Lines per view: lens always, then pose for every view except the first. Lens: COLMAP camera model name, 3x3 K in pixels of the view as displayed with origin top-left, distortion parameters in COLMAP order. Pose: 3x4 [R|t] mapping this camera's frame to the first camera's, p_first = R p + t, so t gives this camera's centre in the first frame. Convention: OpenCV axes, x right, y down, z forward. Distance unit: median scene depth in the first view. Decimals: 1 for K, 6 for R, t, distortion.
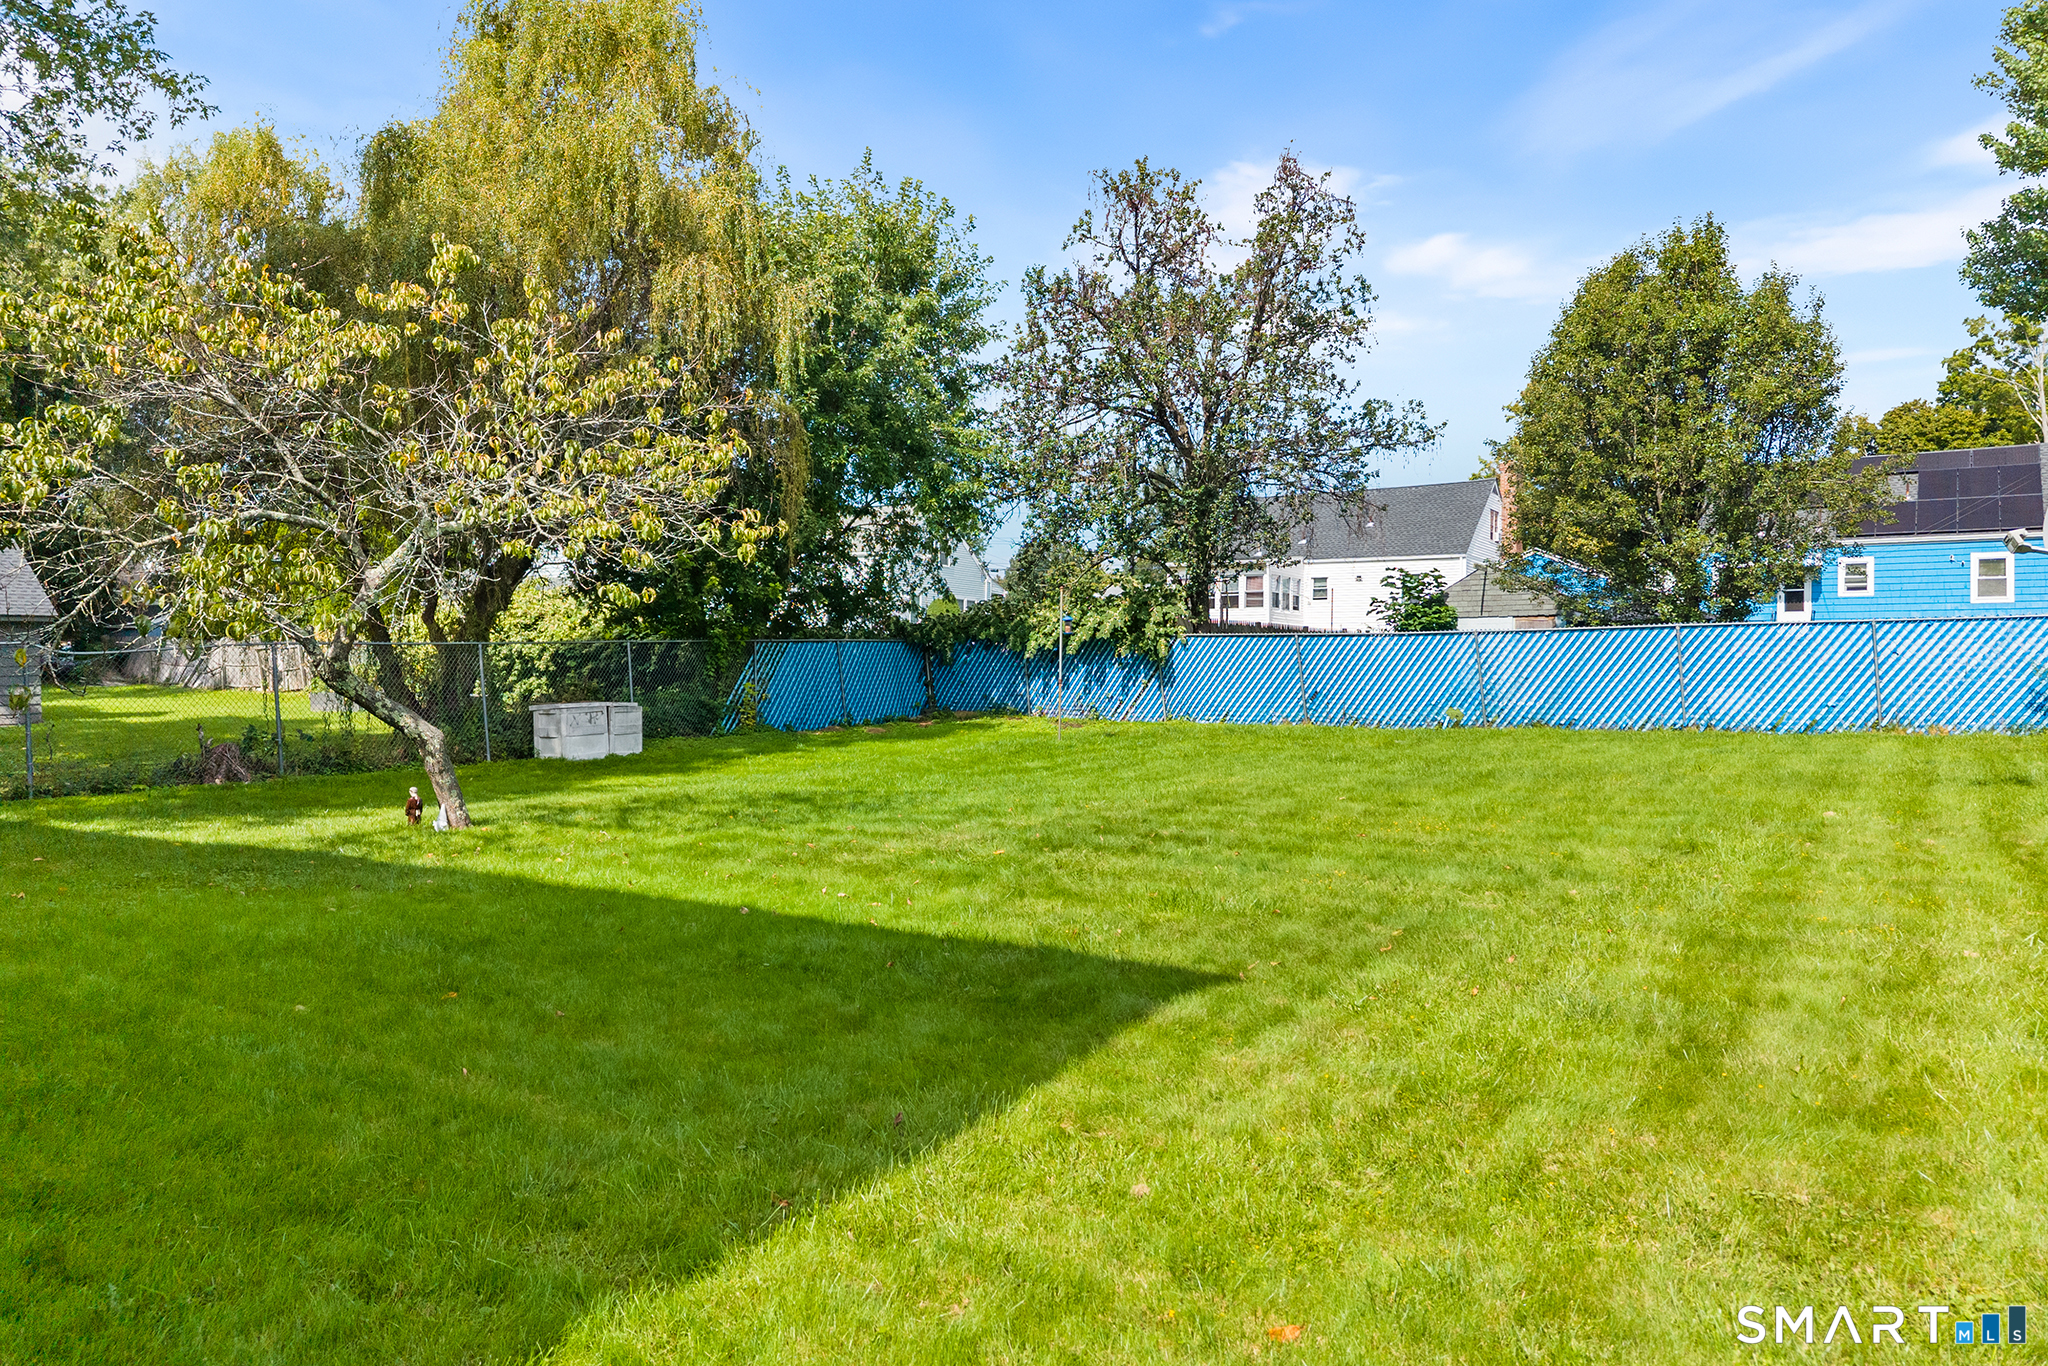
lens RADIAL K [[1365.7, 0, 1024.0], [0, 1365.7, 683.0], [0, 0, 1]] dist [0.004617, 0.001655]
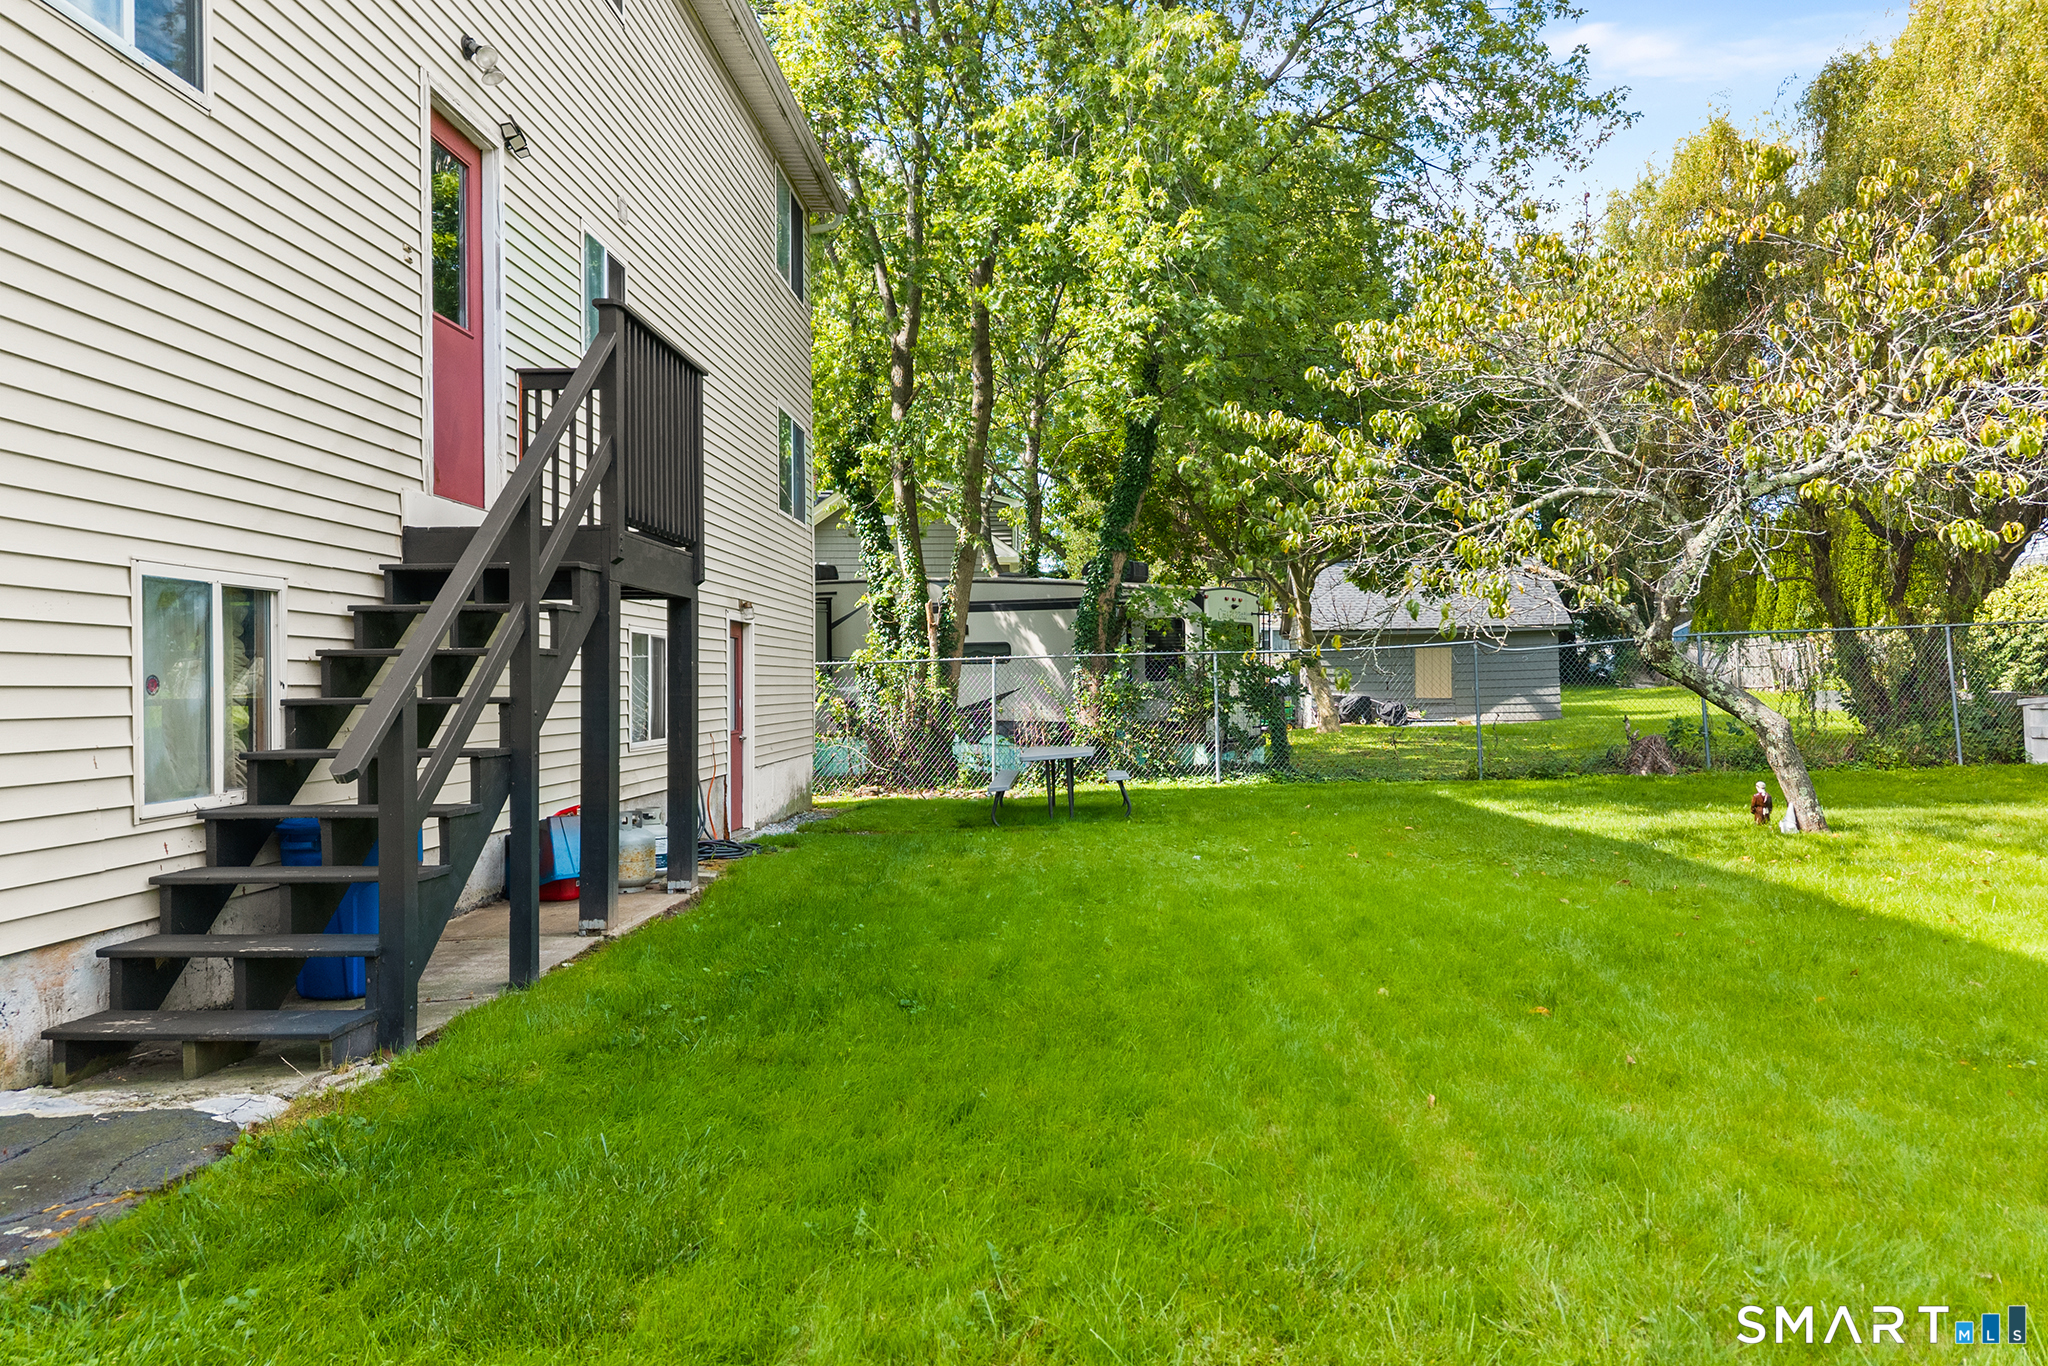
lens RADIAL K [[1365.7, 0, 1024.0], [0, 1365.7, 683.0], [0, 0, 1]] dist [0.004617, 0.001655]
pose [[0.519026, -0.013520, -0.854652, 0.041286], [0.011790, 0.999893, -0.008657, 0.009703], [0.854677, -0.005583, 0.519130, 0.090840]]
